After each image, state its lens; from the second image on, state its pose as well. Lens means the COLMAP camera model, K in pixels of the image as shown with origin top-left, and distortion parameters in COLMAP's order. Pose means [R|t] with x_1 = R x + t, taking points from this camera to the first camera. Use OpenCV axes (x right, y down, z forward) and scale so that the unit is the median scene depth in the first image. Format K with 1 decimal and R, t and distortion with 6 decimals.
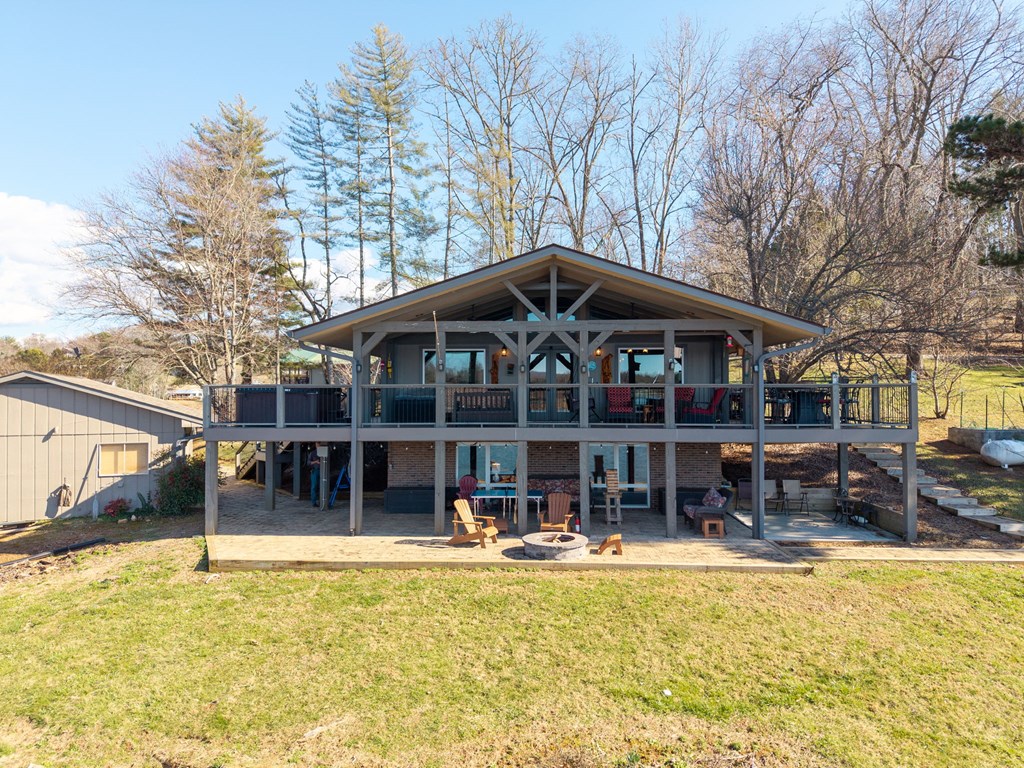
lens RADIAL K [[2124.5, 0, 512.0], [0, 2124.5, 384.0], [0, 0, 1]] dist [-0.087271, -0.090602]
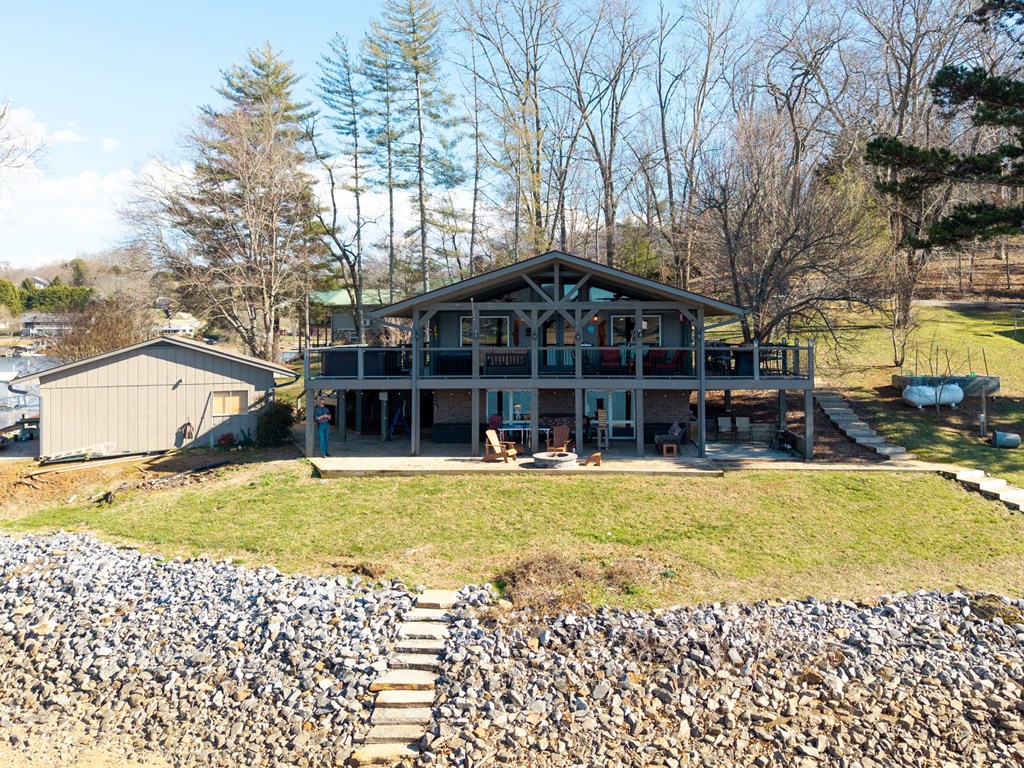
lens RADIAL K [[2124.5, 0, 512.0], [0, 2124.5, 384.0], [0, 0, 1]] dist [-0.087271, -0.090602]
pose [[0.999909, -0.002738, -0.013223, 0.006466], [0.003088, 0.999643, 0.026541, -0.010079], [0.013145, -0.026579, 0.999560, -0.299305]]
